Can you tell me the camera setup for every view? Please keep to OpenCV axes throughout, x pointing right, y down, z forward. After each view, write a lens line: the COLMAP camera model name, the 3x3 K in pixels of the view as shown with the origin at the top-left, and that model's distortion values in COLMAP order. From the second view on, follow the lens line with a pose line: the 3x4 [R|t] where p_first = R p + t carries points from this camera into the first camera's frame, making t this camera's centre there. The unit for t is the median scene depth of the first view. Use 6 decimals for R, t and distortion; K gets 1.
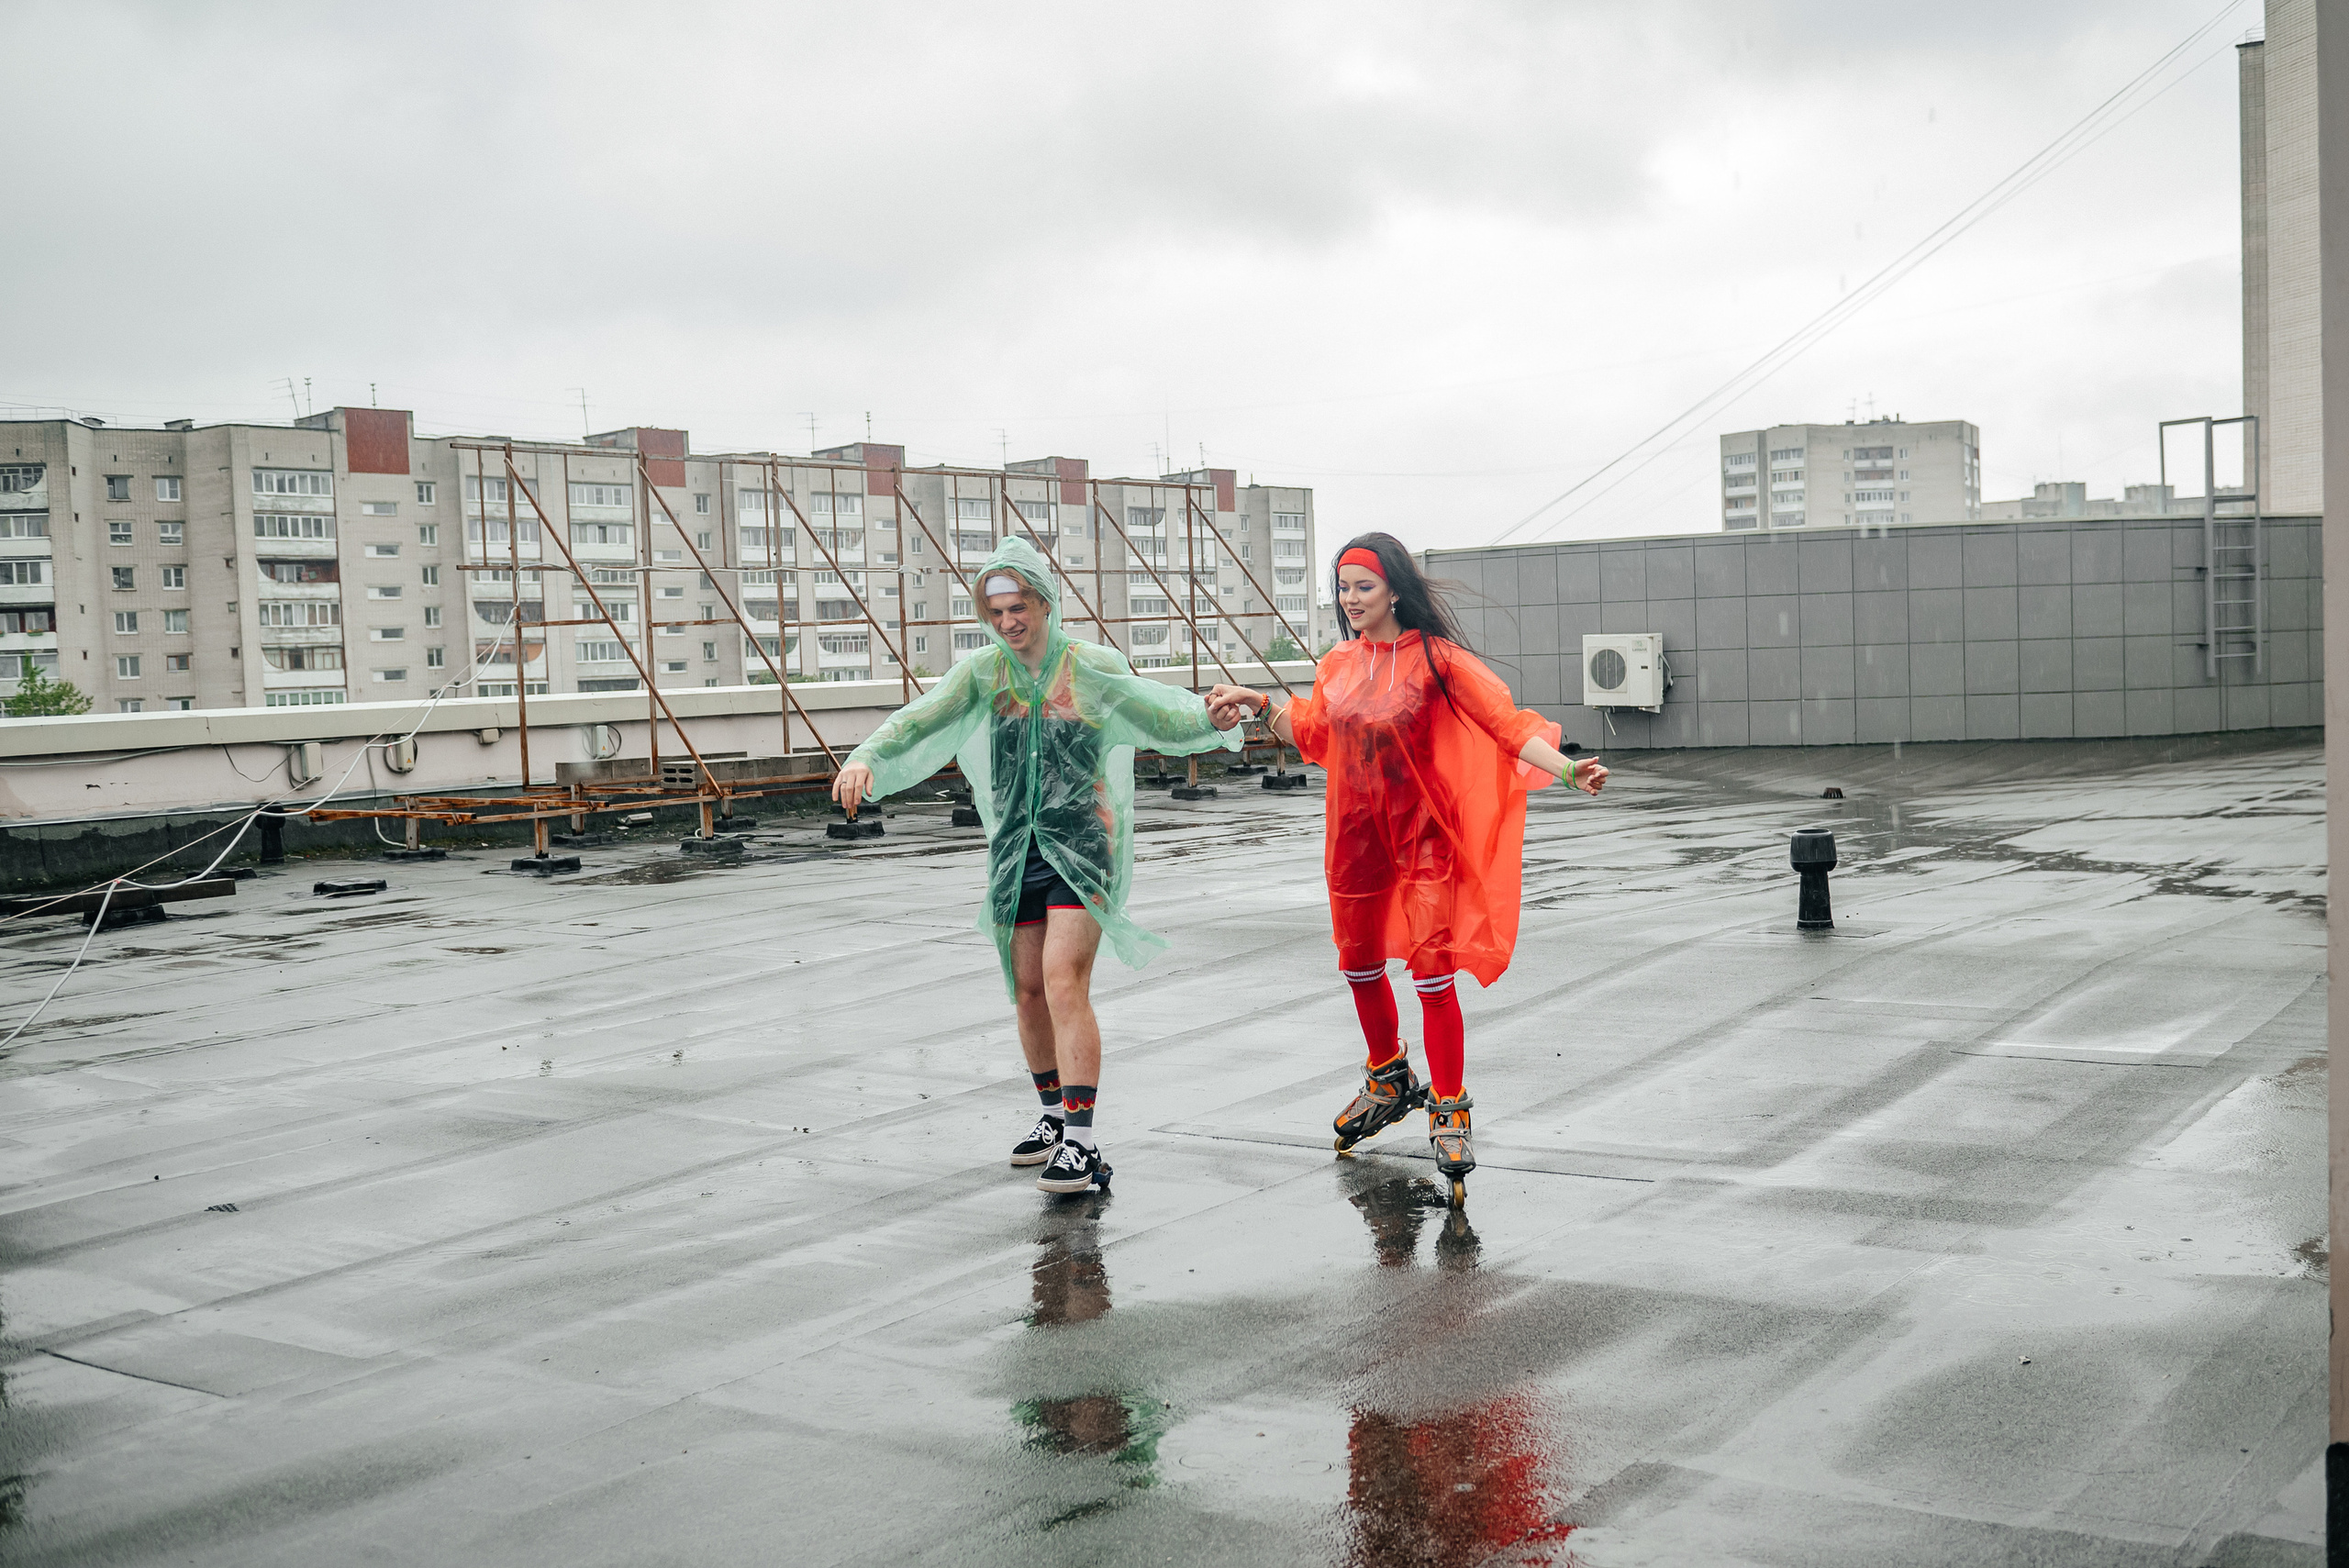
lens RADIAL K [[2331.5, 0, 1323.9], [0, 2331.5, 792.8], [0, 0, 1]] dist [-0.020458, -0.013877]
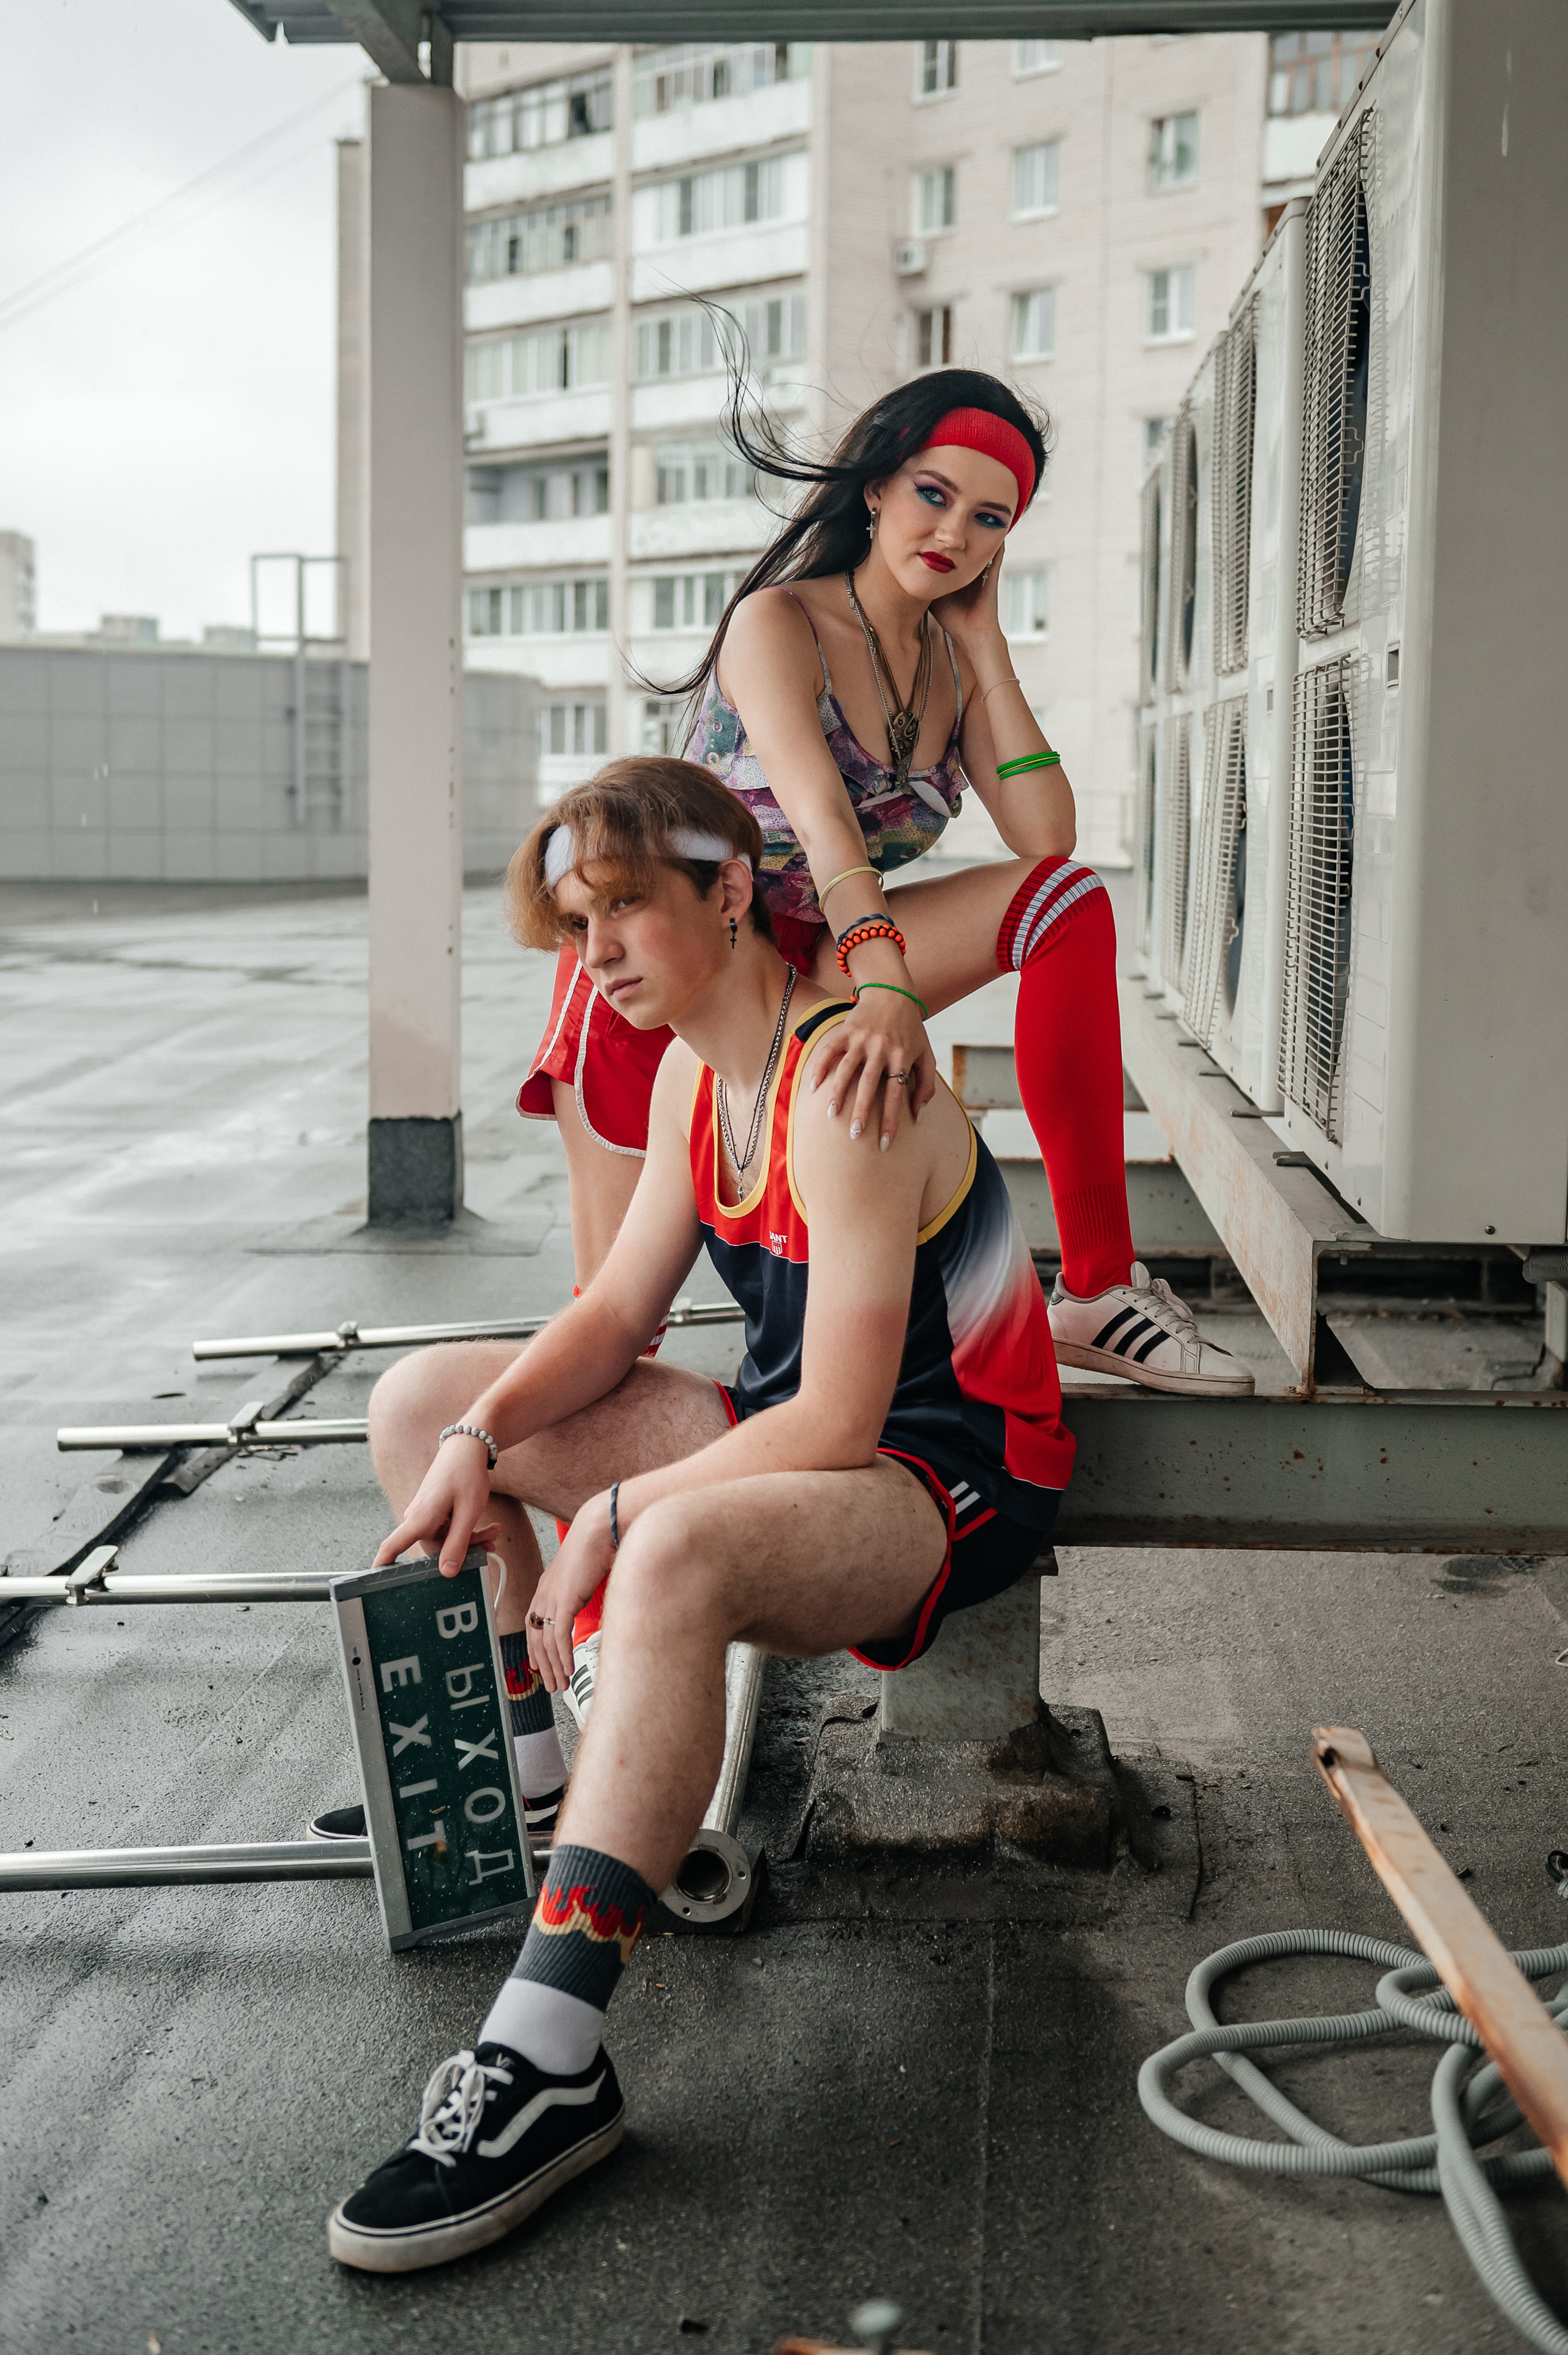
lens RADIAL K [[2907.0, 0, 763.8], [0, 2907.0, 1129.8], [0, 0, 1]] dist [-0.004300, -0.009712]
pose [[0.865492, -0.008093, 0.500858, -0.073820], [-0.016517, 0.998865, 0.044683, 0.025442], [-0.500651, -0.046946, 0.864375, -0.189215]]
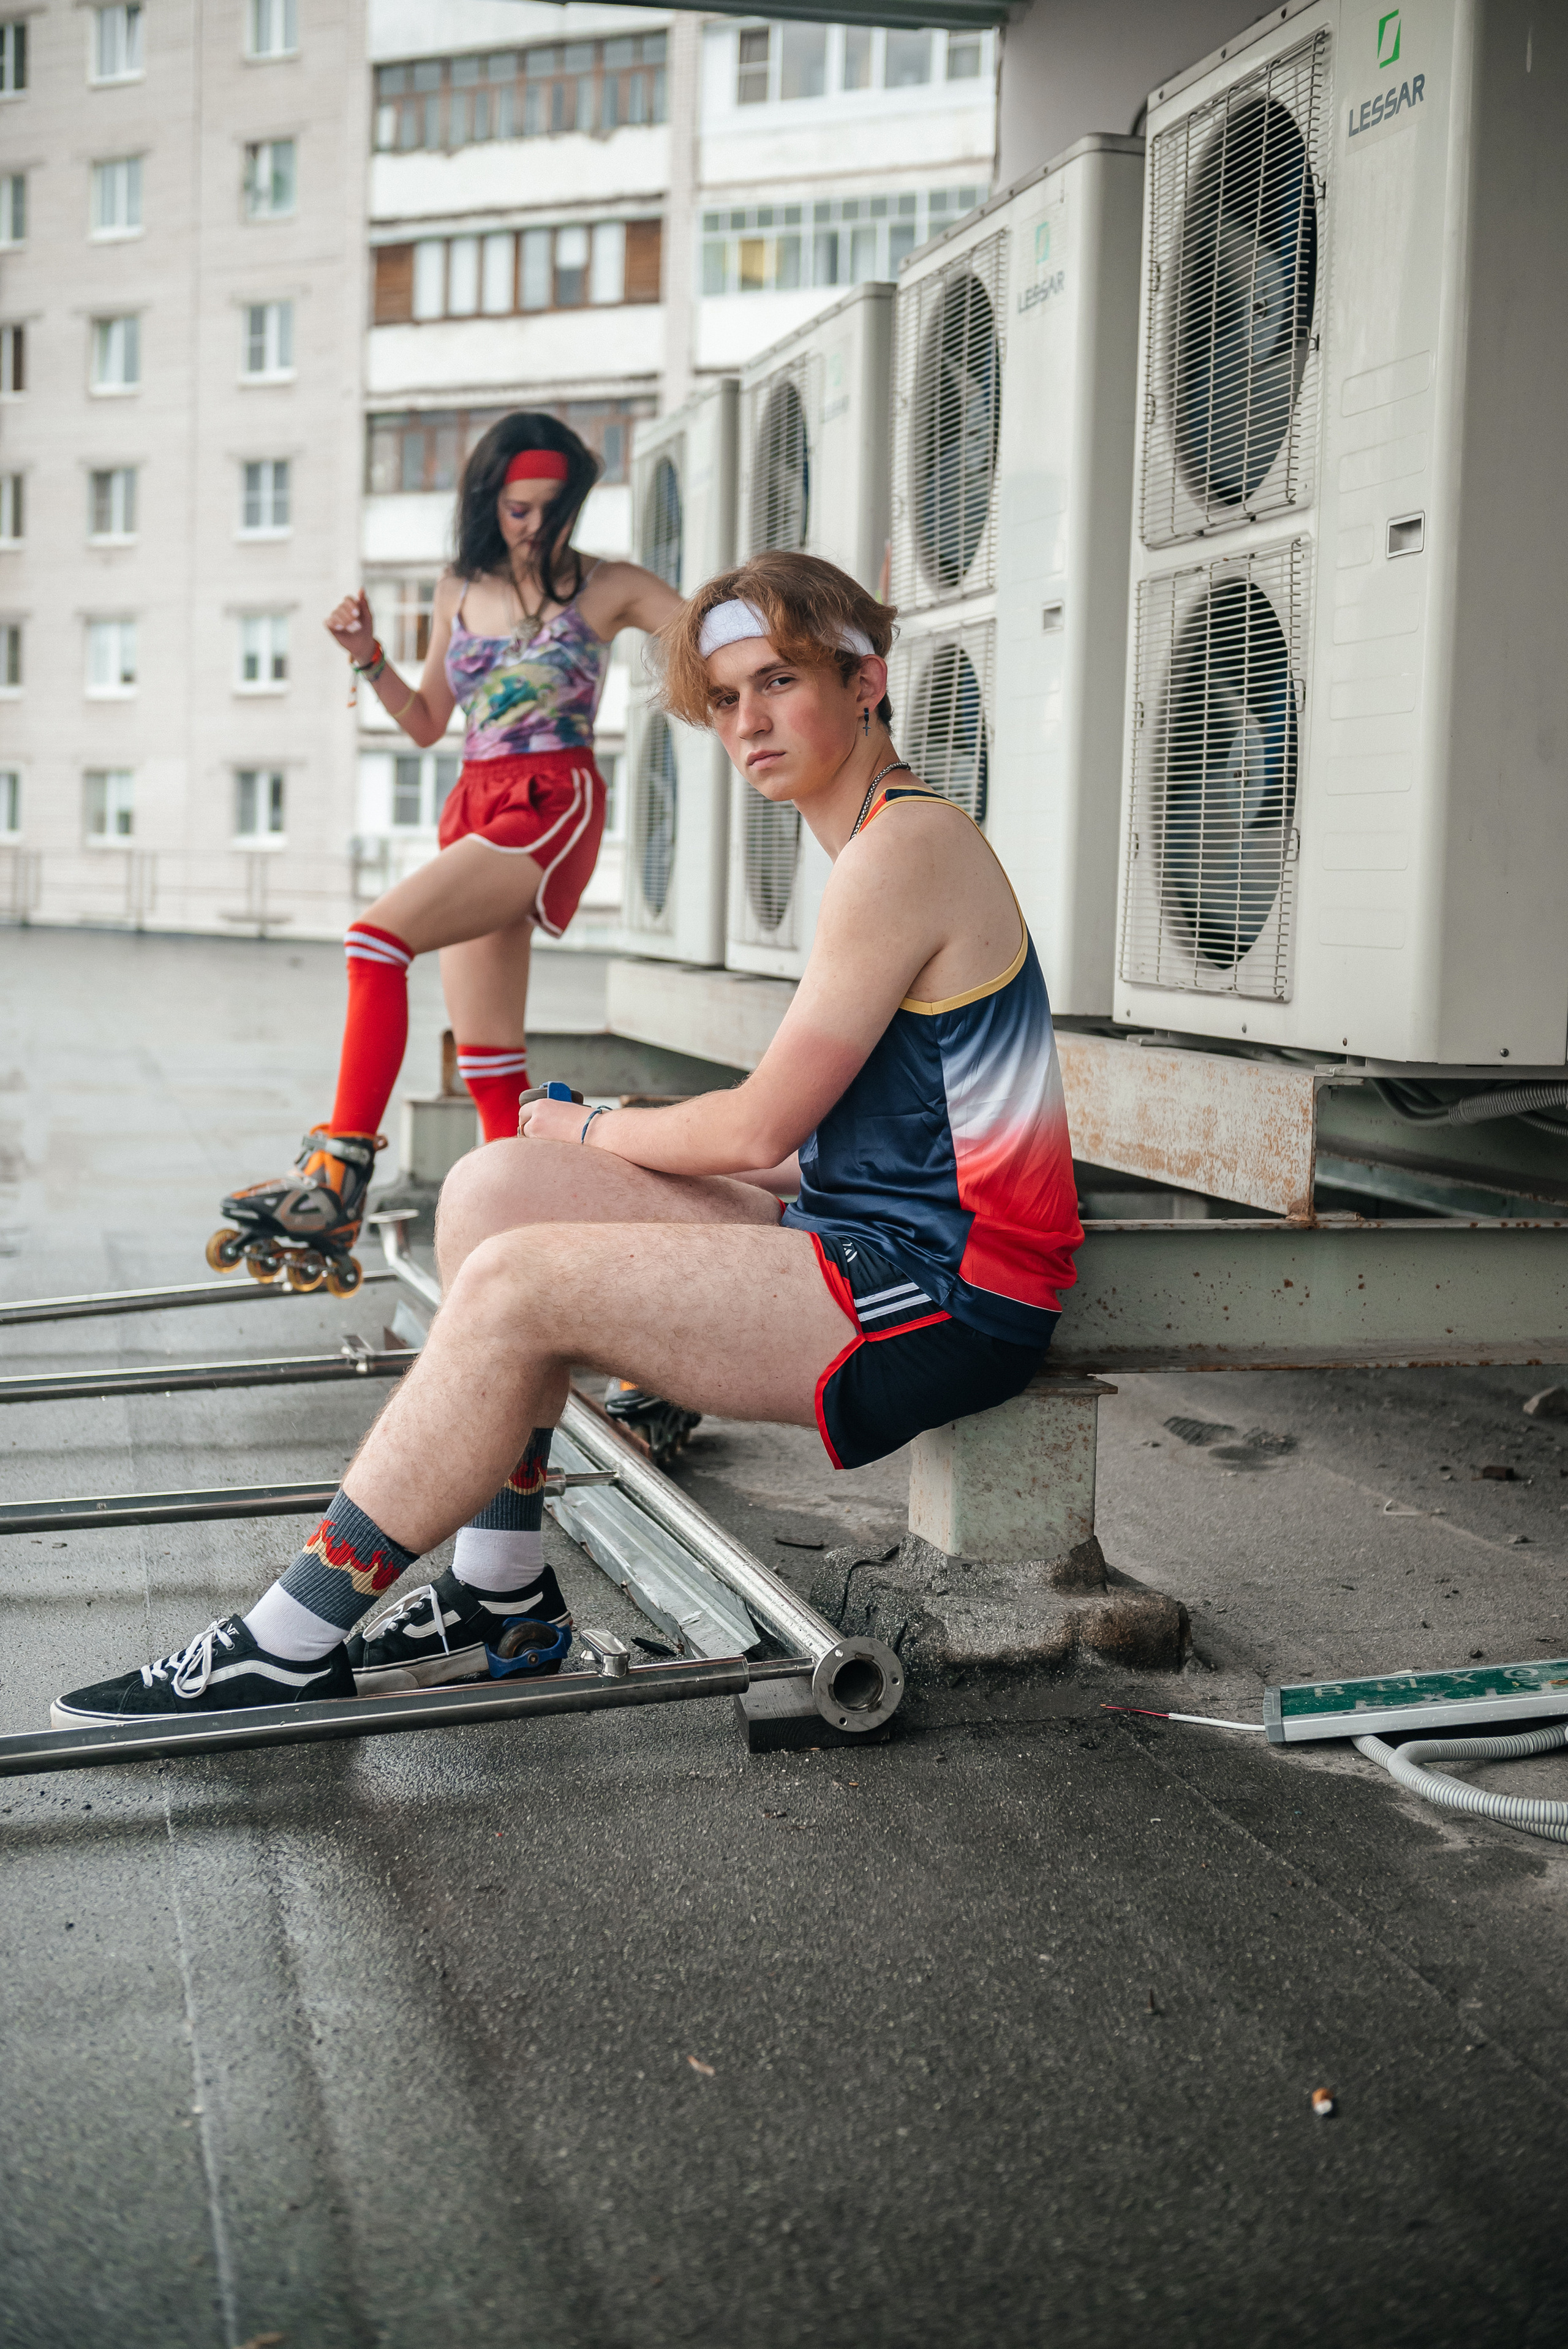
lens RADIAL K [[3129.4, 0, 793.8], [0, 3129.4, 1142.7], [0, 0, 1]] dist [-0.006063, 0.081187]
pose [[0.661995, 0.000279, 0.749508, -0.120063], [-0.010679, 0.999902, 0.009060, 0.039098], [-0.749432, -0.014001, 0.661933, -0.167831]]
